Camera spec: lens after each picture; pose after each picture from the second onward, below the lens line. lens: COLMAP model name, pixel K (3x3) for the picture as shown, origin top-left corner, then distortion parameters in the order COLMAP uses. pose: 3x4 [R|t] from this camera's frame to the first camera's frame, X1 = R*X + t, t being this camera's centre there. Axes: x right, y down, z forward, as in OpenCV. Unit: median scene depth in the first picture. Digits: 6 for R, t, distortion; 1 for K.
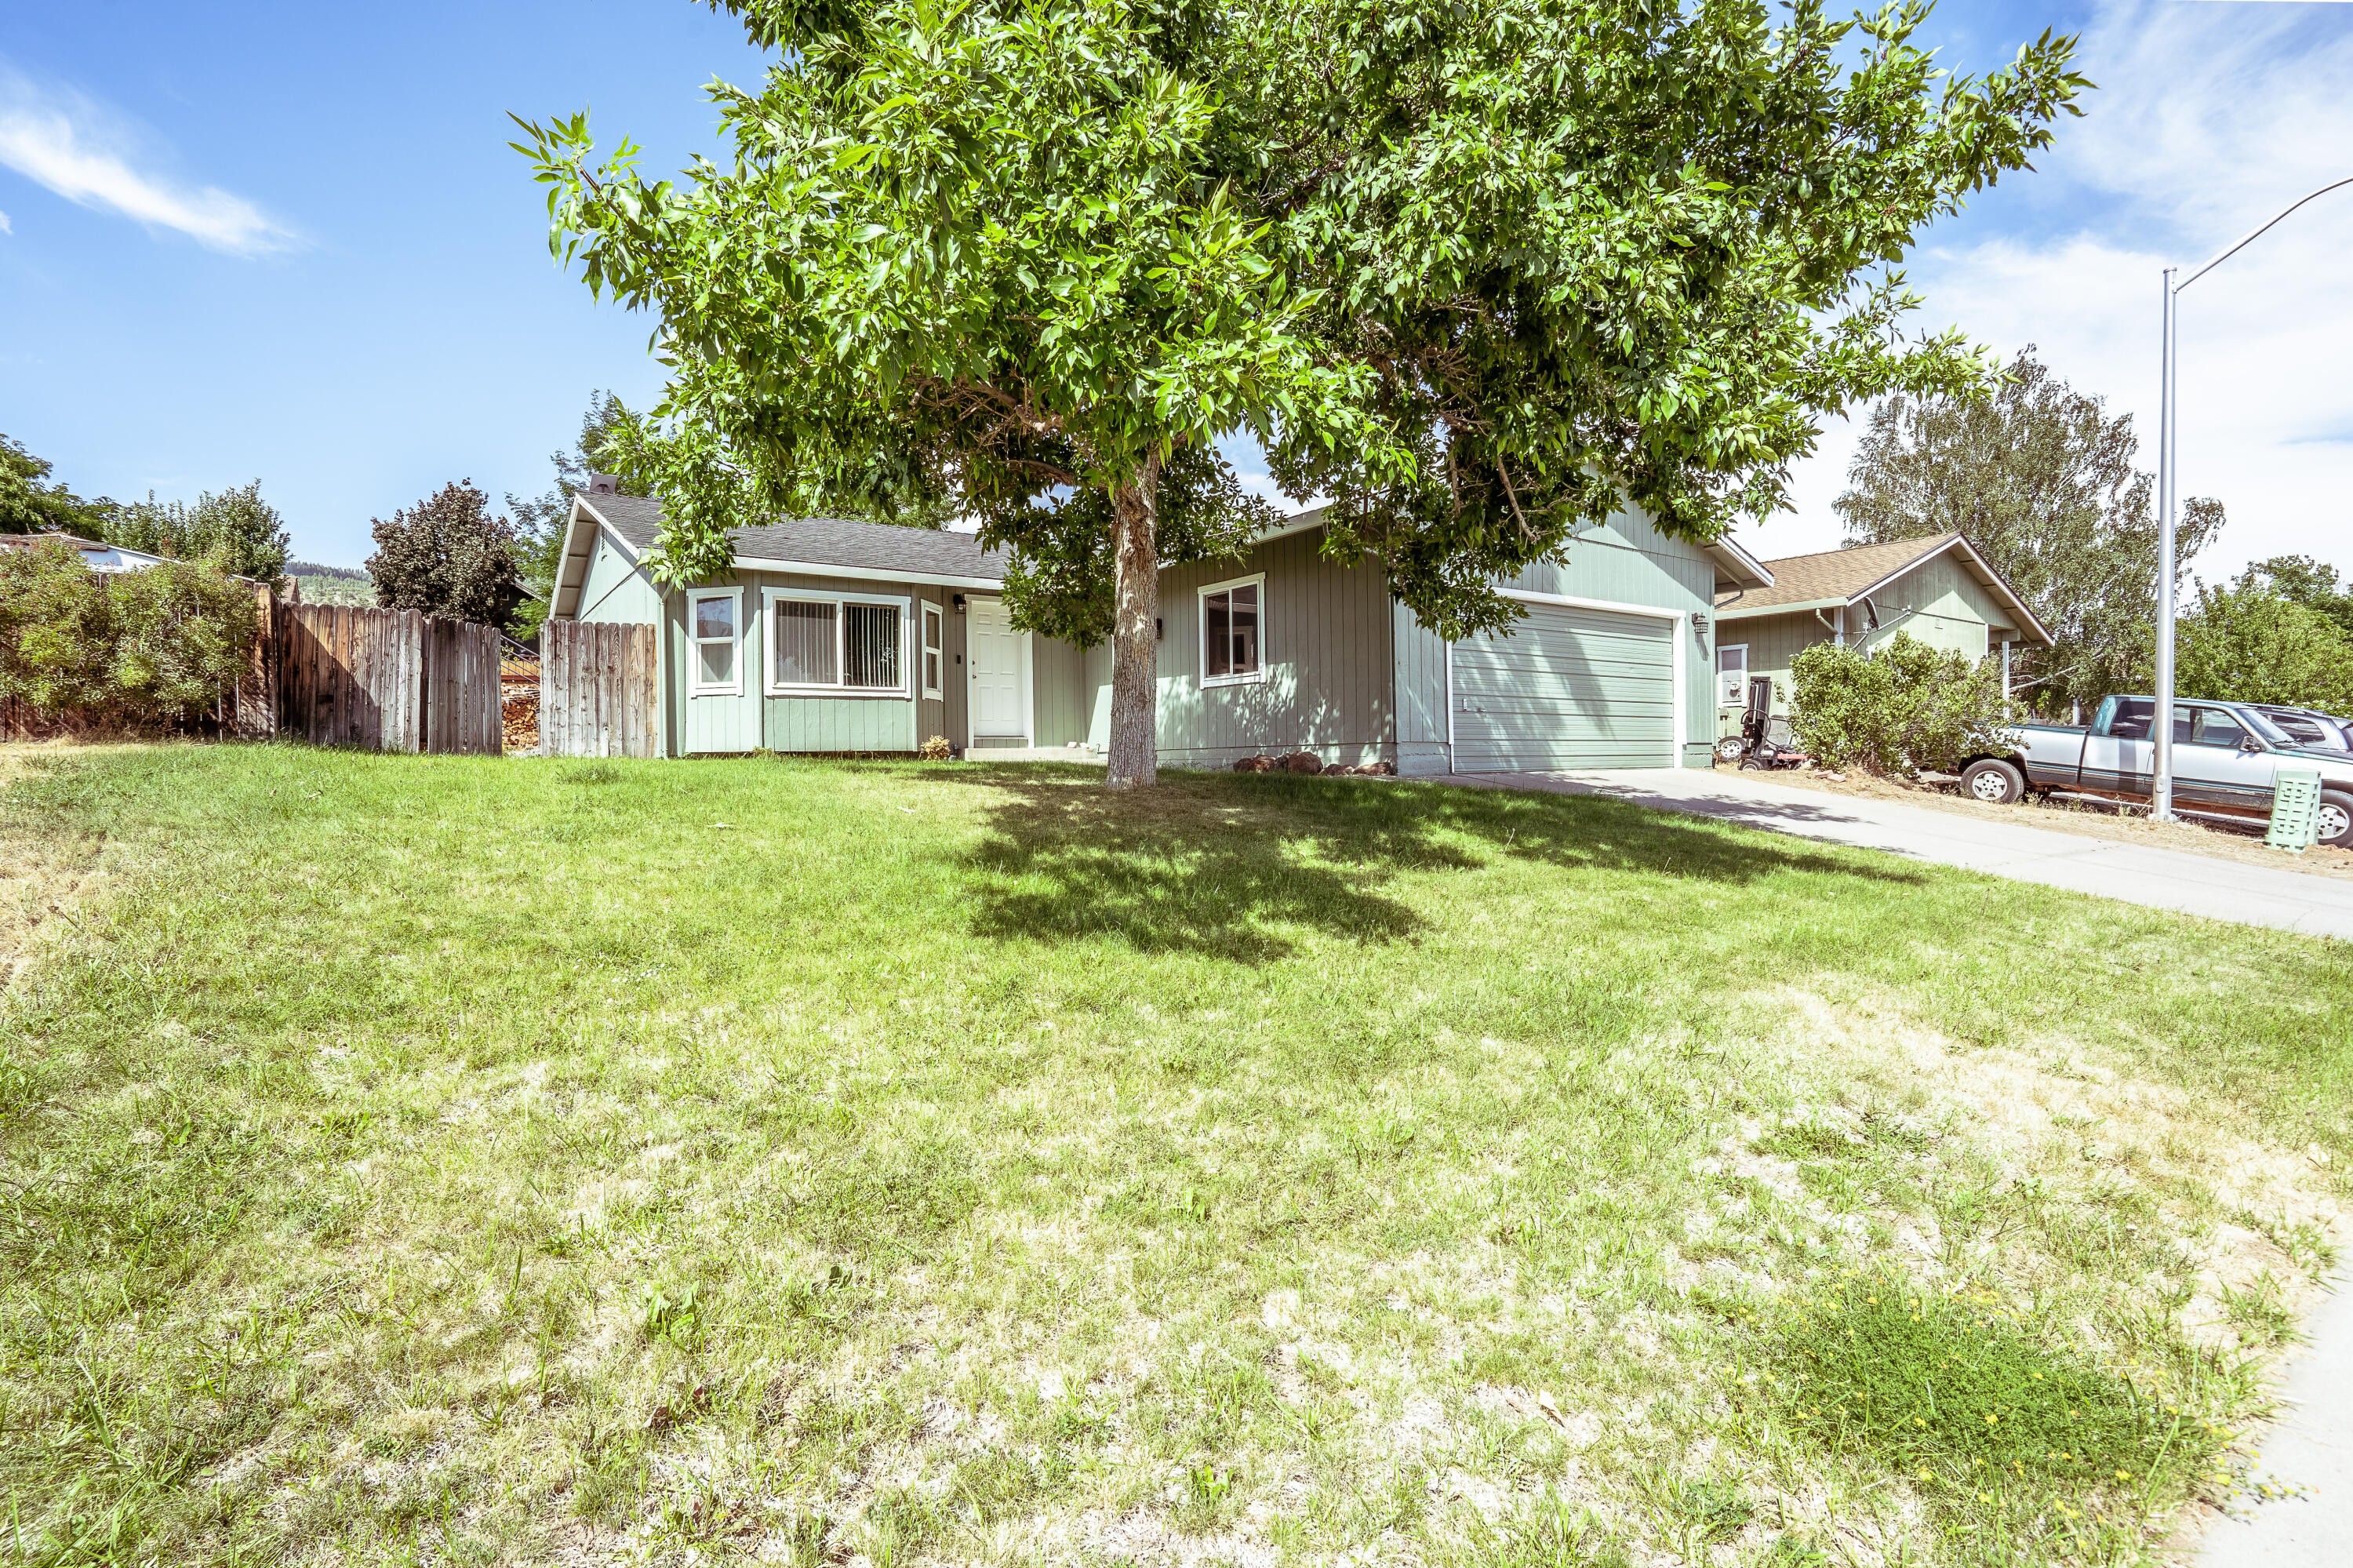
lens RADIAL K [[1089.0, 0, 1158.2], [0, 1089.0, 783.8], [0, 0, 1]] dist [-0.069515, 0.028966]
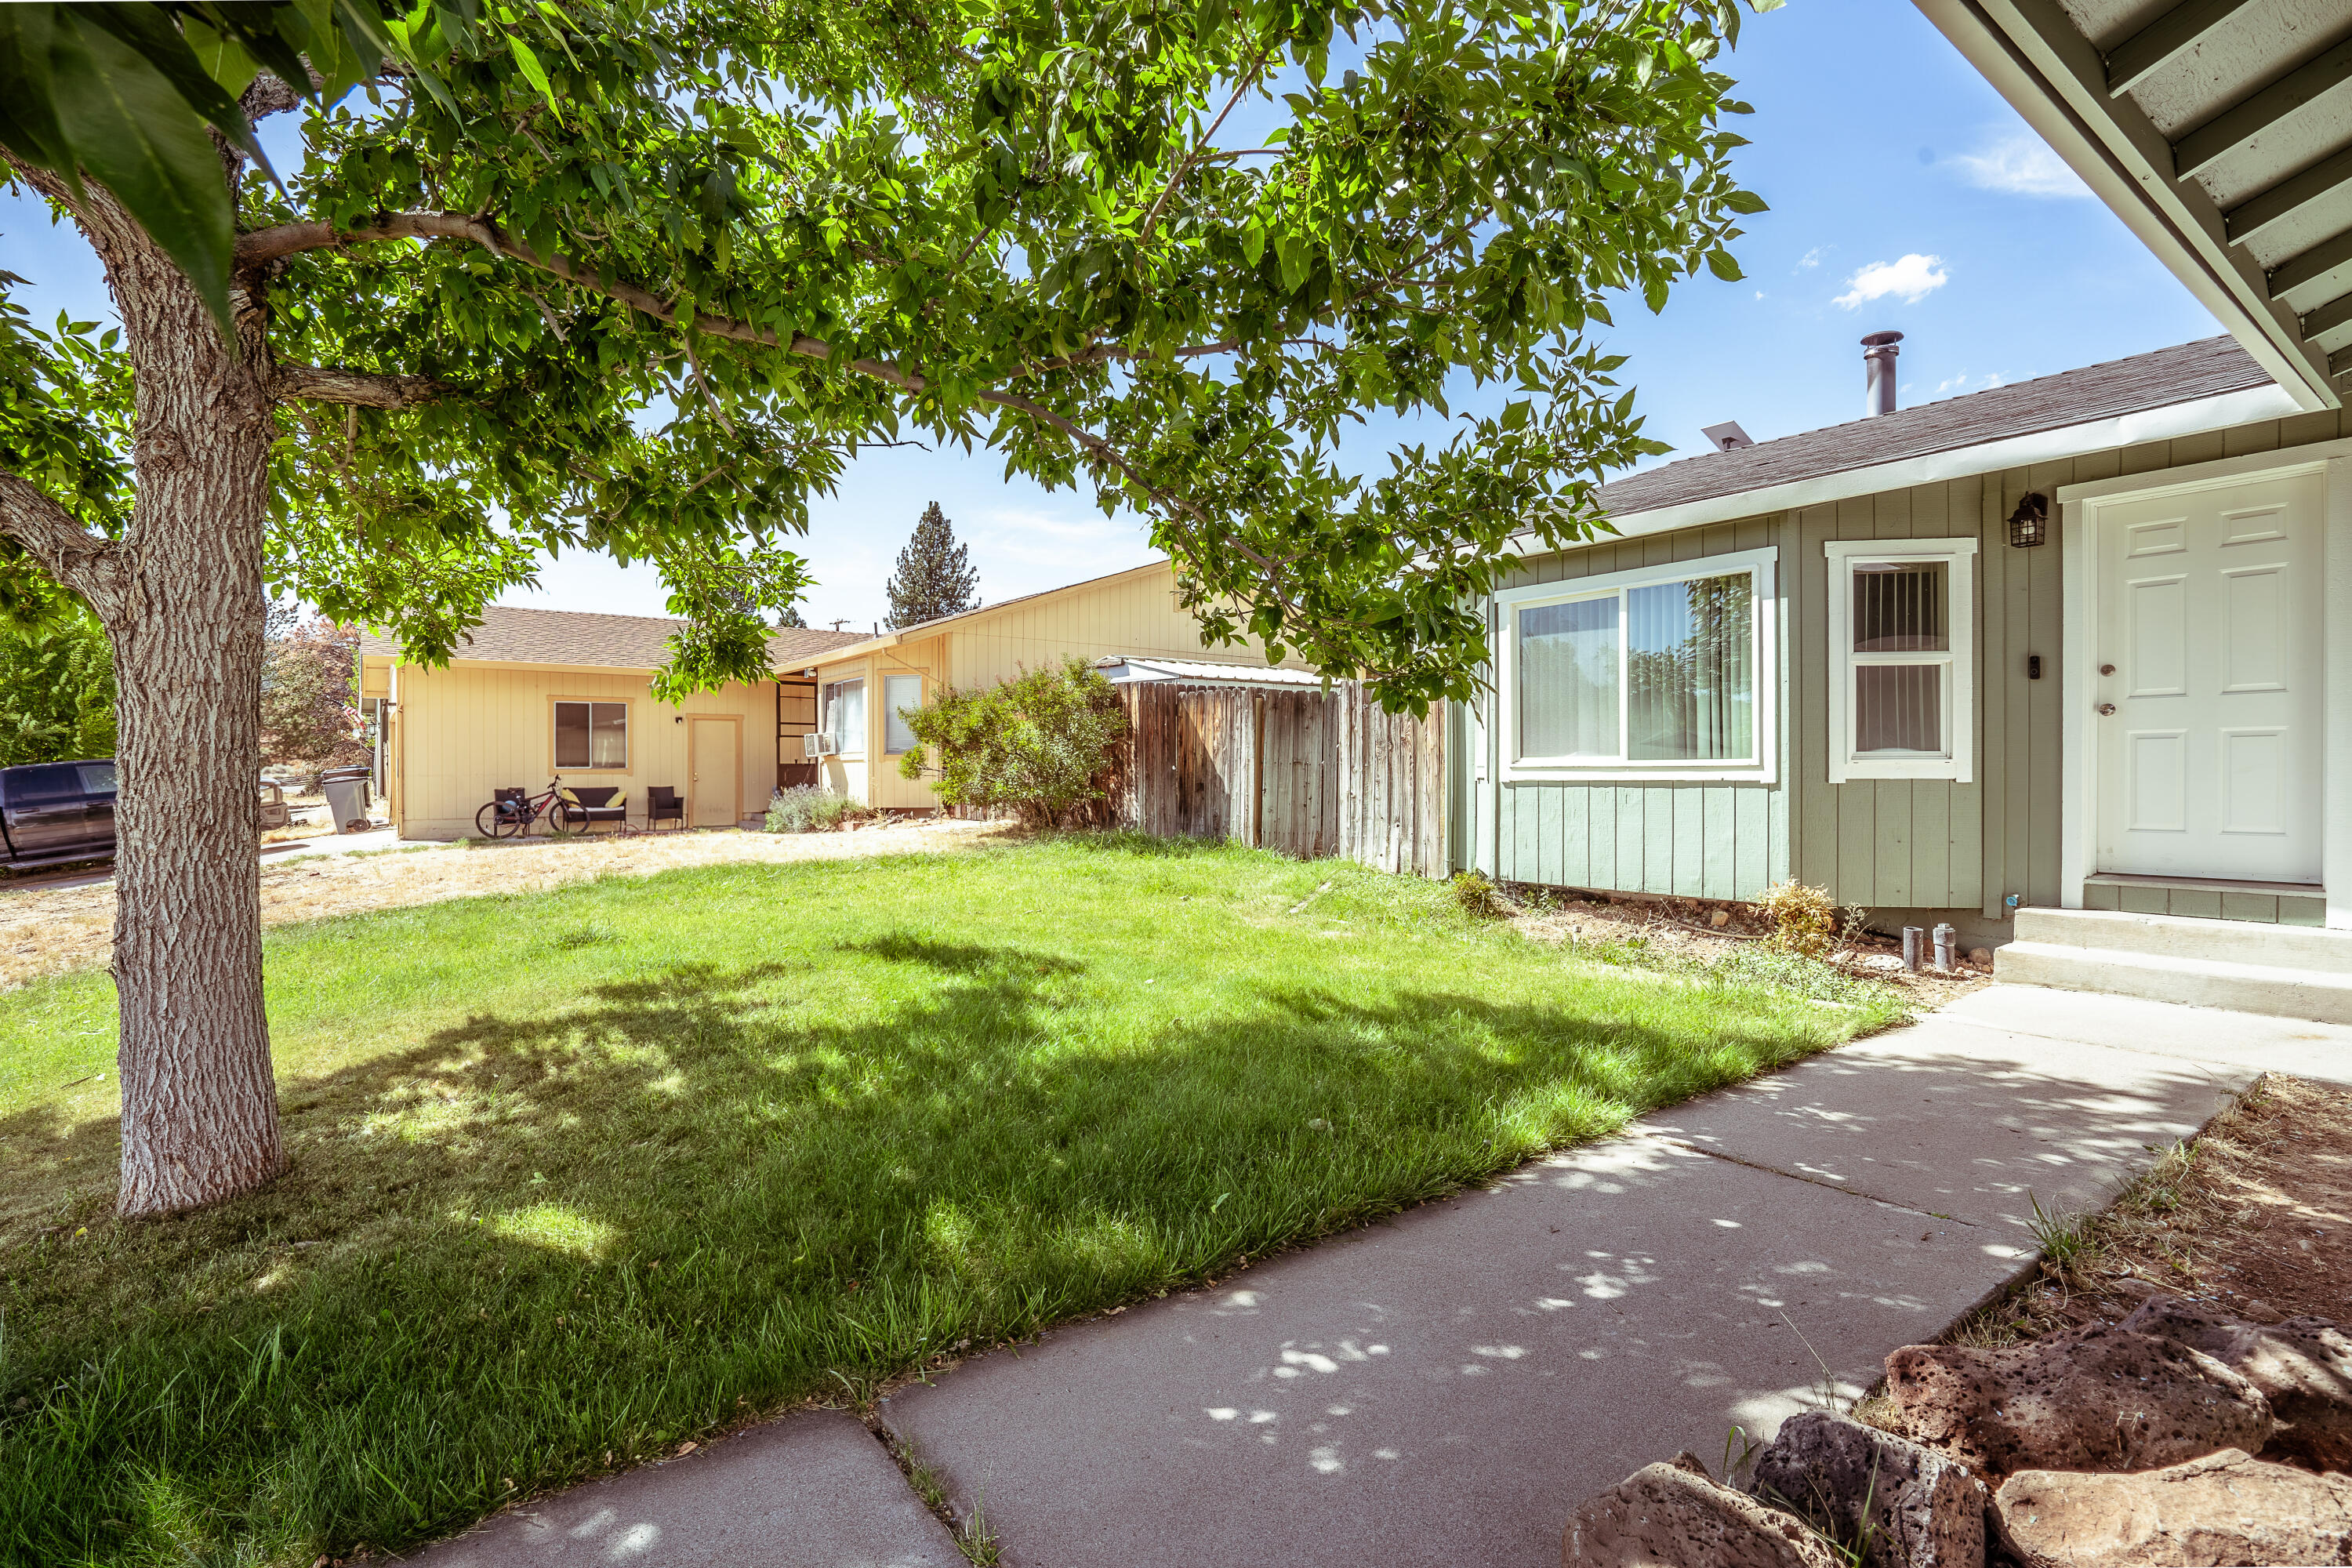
lens RADIAL K [[1095.8, 0, 1162.5], [0, 1095.8, 783.1], [0, 0, 1]] dist [-0.069882, 0.032548]
pose [[0.019747, 0.030196, -0.999349, 0.216062], [-0.003201, 0.999541, 0.030138, -0.100019], [0.999800, 0.002603, 0.019834, 0.820815]]
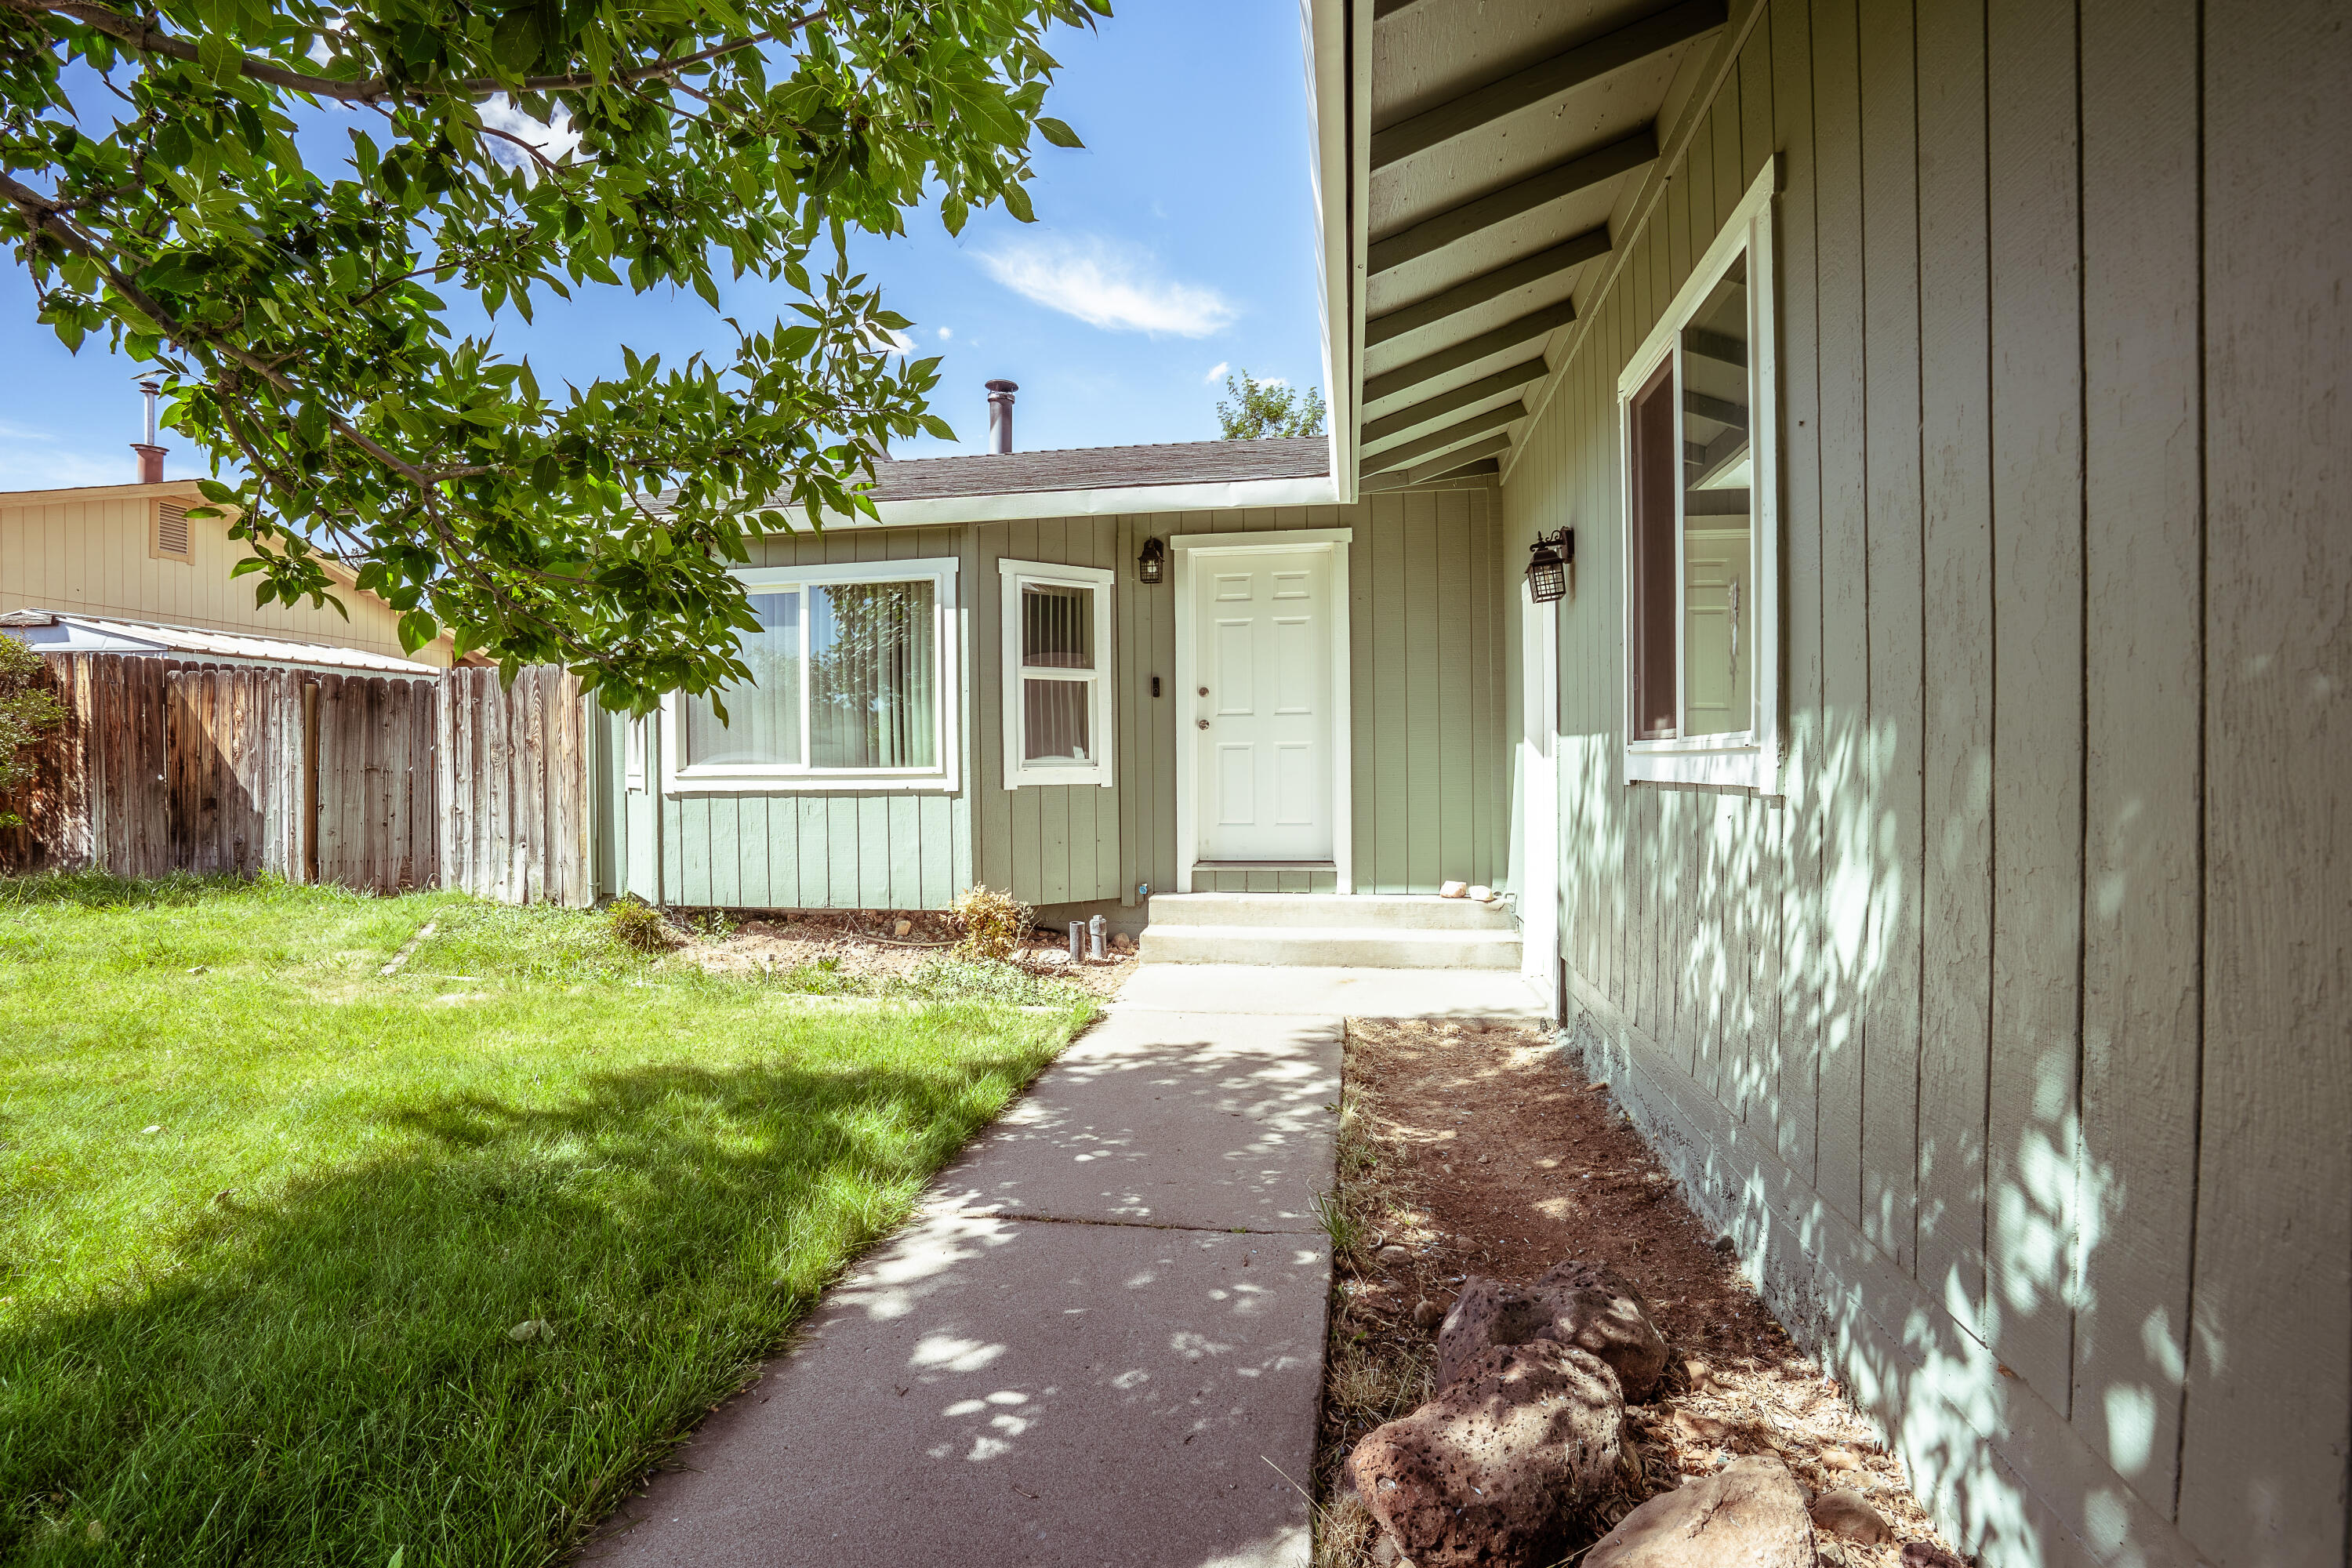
lens RADIAL K [[1096.7, 0, 1159.0], [0, 1096.7, 782.1], [0, 0, 1]] dist [-0.060094, 0.023174]
pose [[0.714687, 0.023527, -0.699049, 0.154271], [-0.009199, 0.999664, 0.024239, -0.103230], [0.699384, -0.010893, 0.714663, 0.813718]]
